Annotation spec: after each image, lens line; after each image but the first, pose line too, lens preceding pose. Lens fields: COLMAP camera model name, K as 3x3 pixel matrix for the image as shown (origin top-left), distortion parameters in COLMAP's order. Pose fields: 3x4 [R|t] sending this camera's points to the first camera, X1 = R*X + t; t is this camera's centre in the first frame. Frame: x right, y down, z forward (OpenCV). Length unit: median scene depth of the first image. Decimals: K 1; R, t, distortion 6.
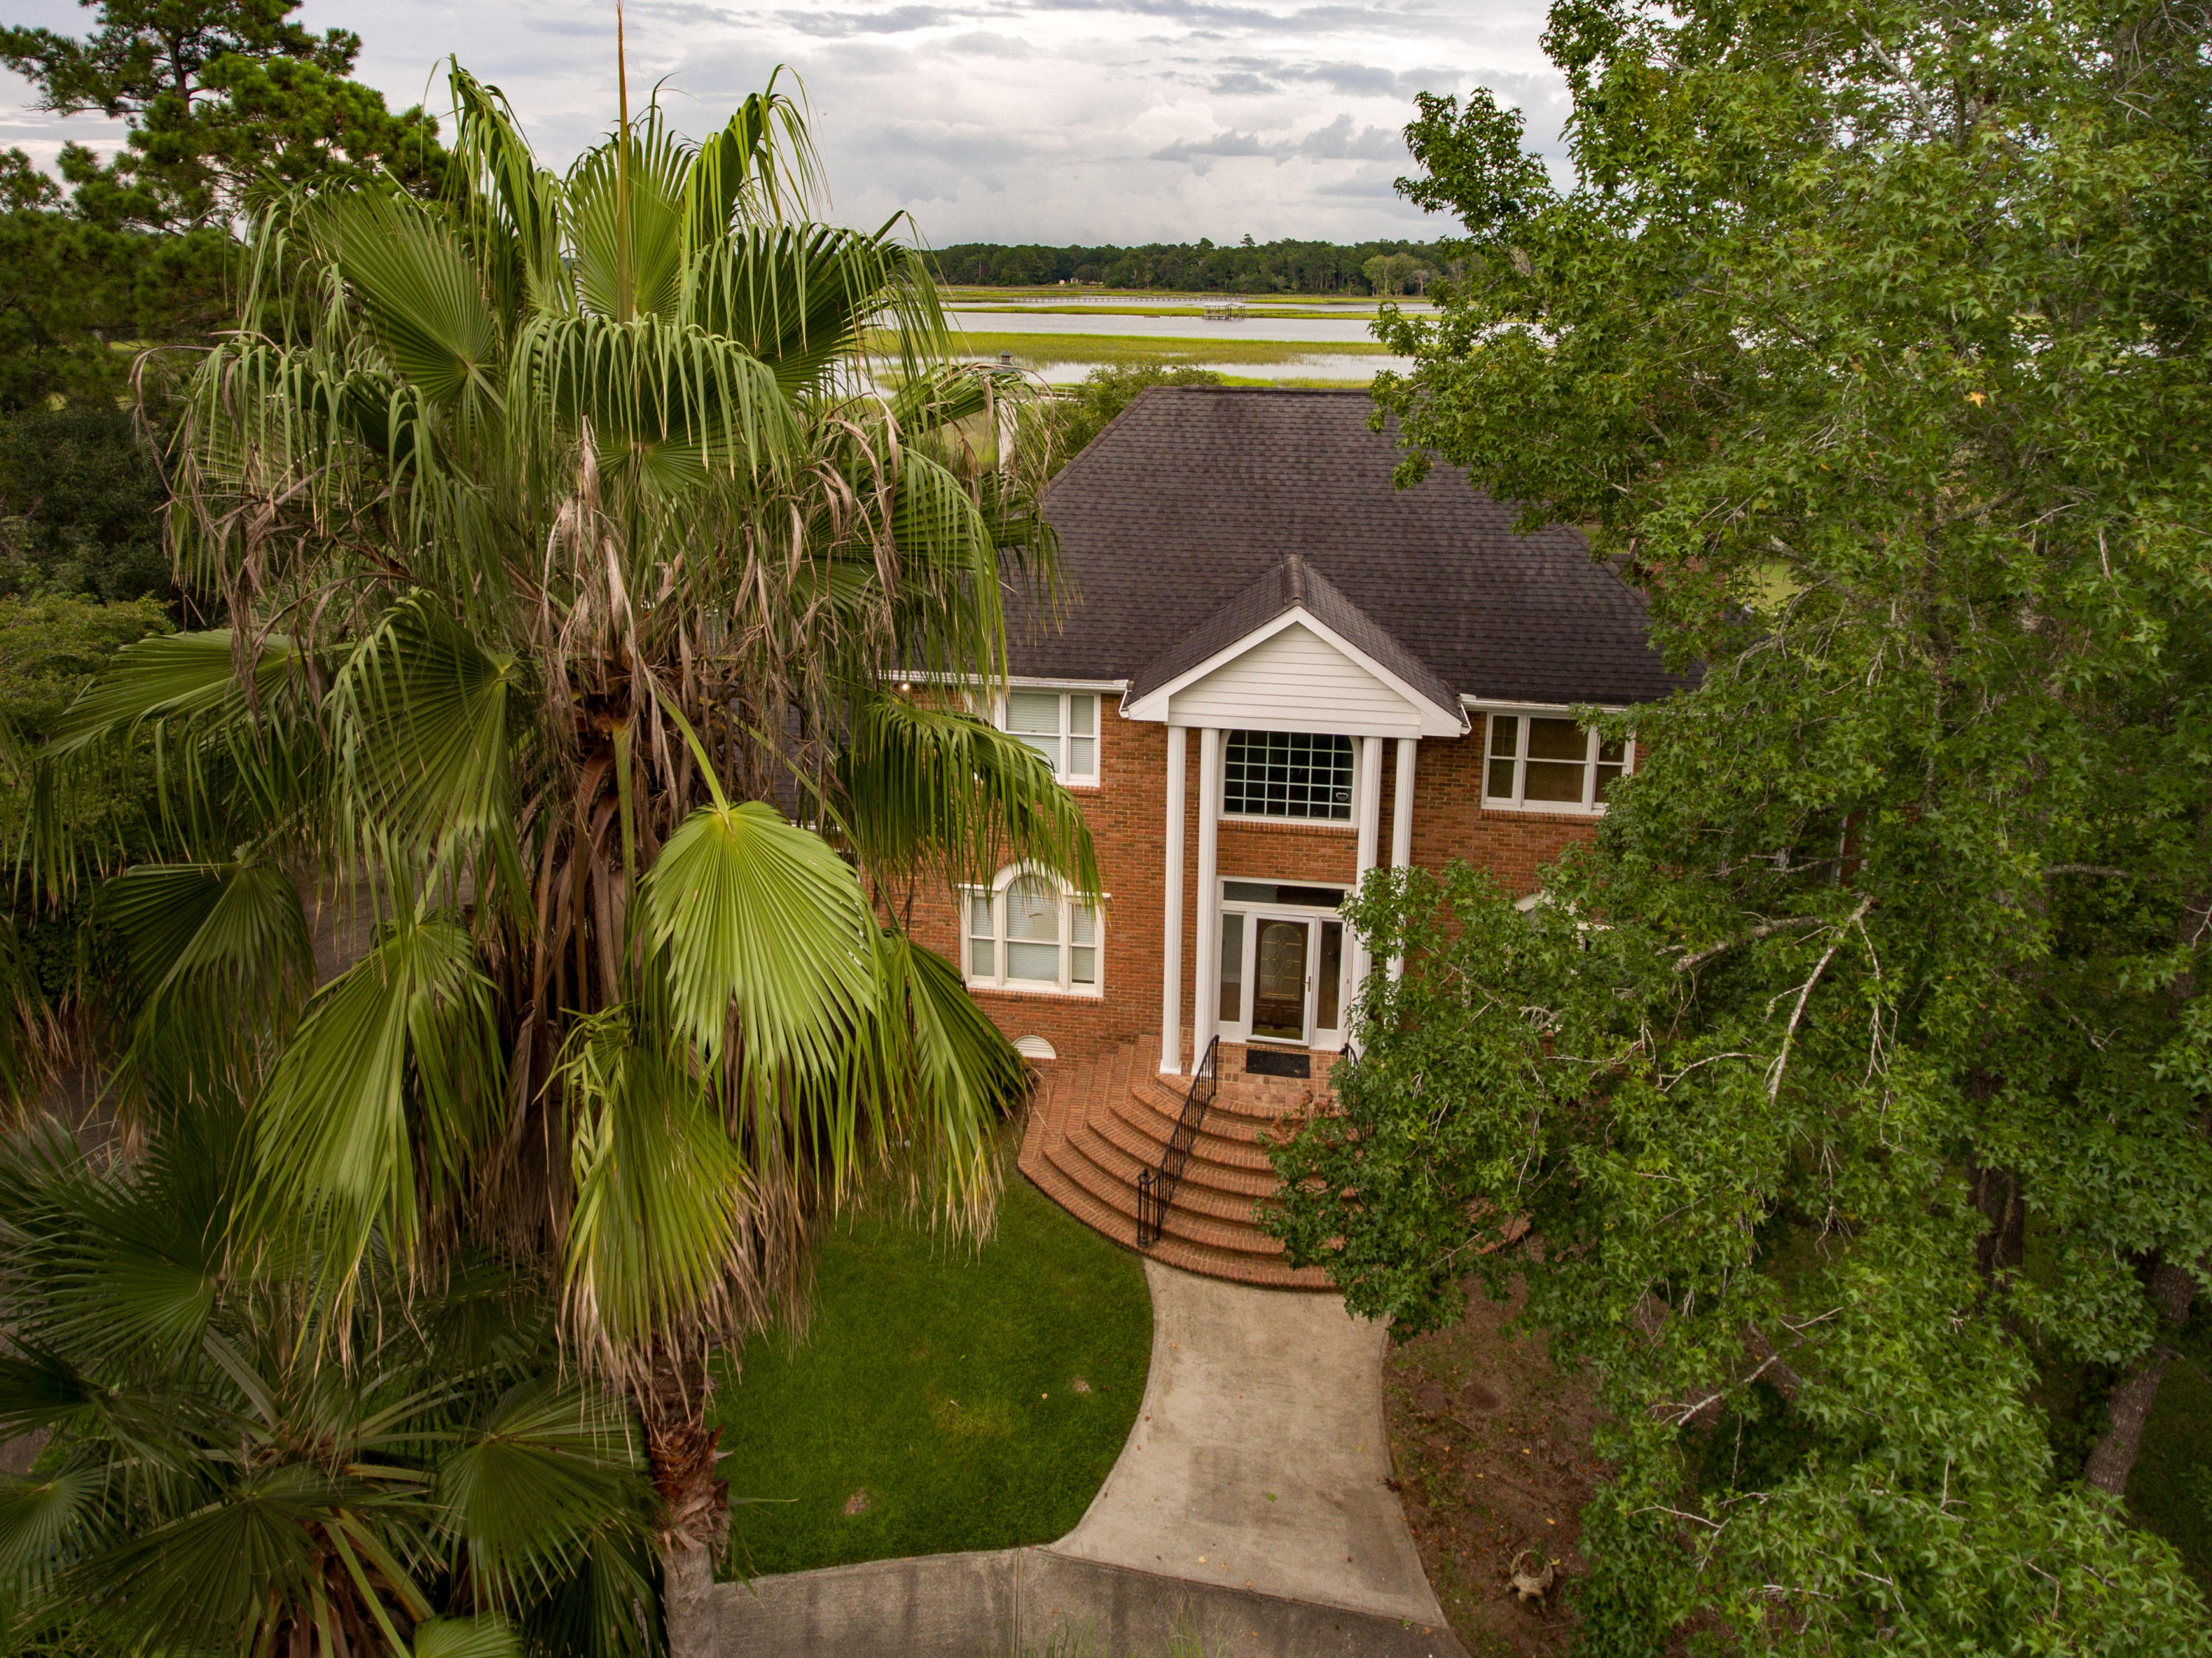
lens RADIAL K [[1307.3, 0, 1039.7], [0, 1307.3, 578.0], [0, 0, 1]] dist [-0.004859, 0.000866]
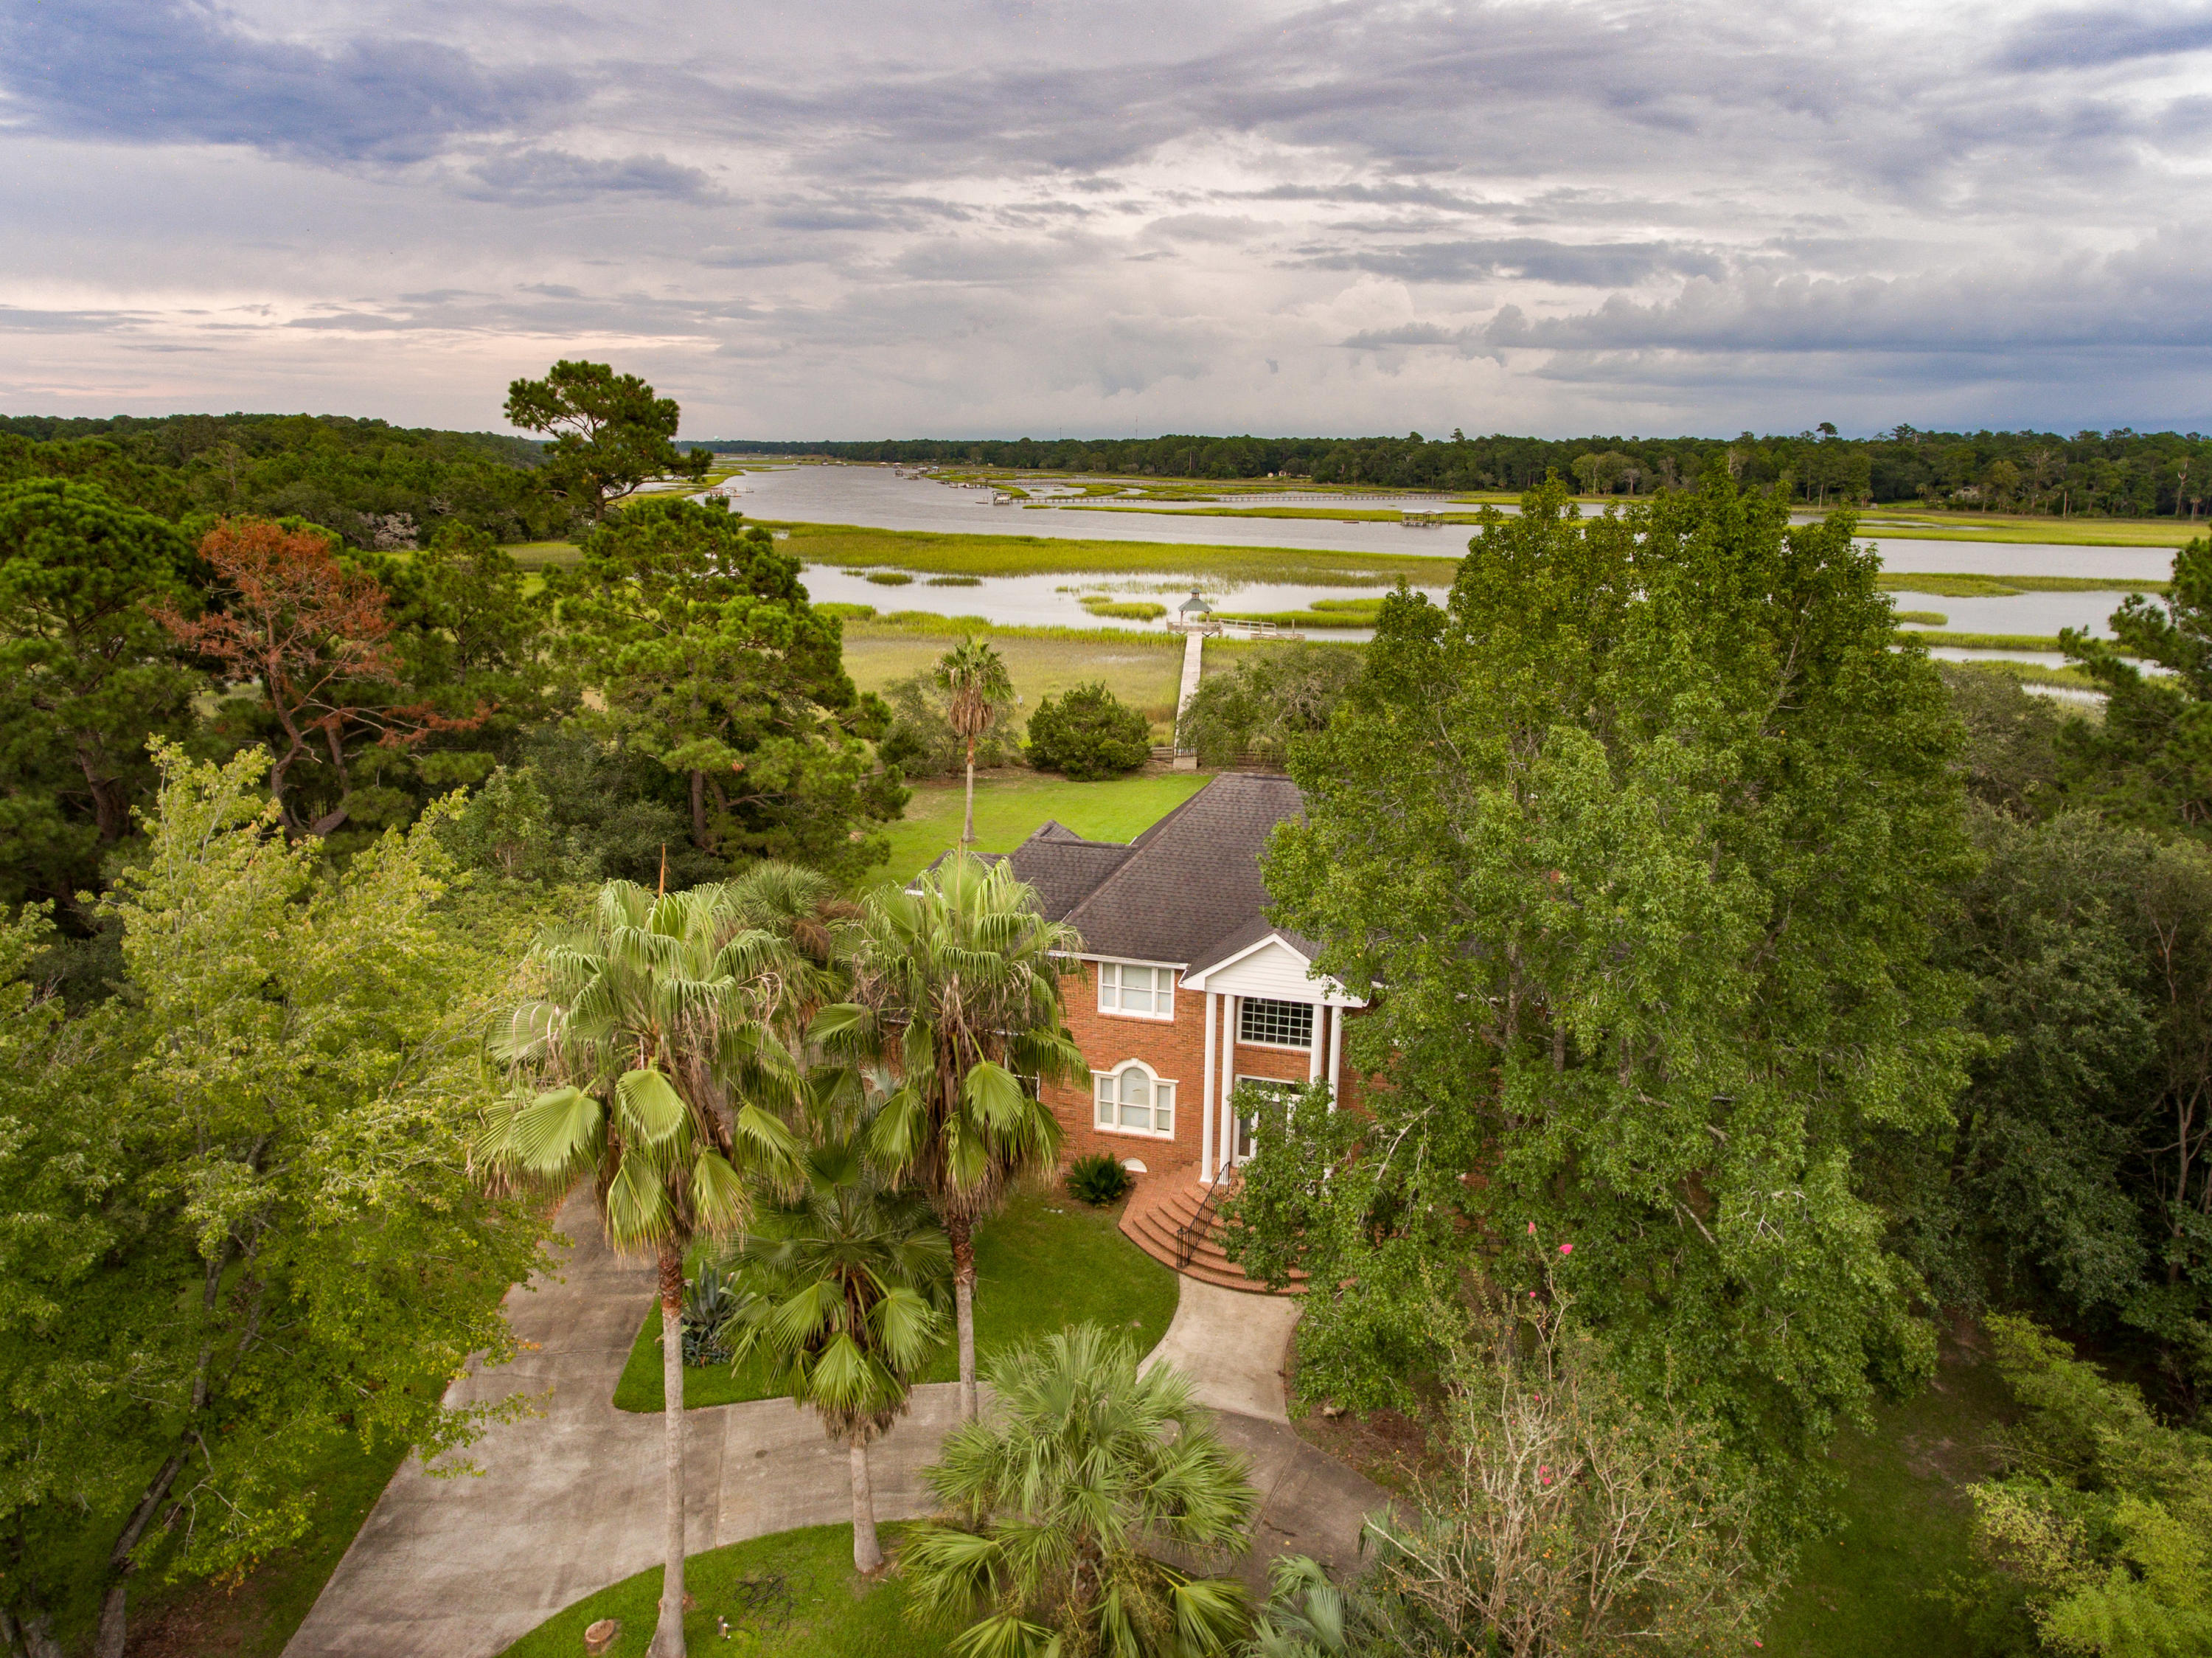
lens RADIAL K [[1307.3, 0, 1110.6], [0, 1307.3, 831.5], [0, 0, 1]] dist [-0.004859, 0.000866]
pose [[0.994081, 0.033150, -0.103463, 0.144978], [-0.026500, 0.997533, 0.065003, -0.220009], [0.105362, -0.061876, 0.992507, -0.788280]]
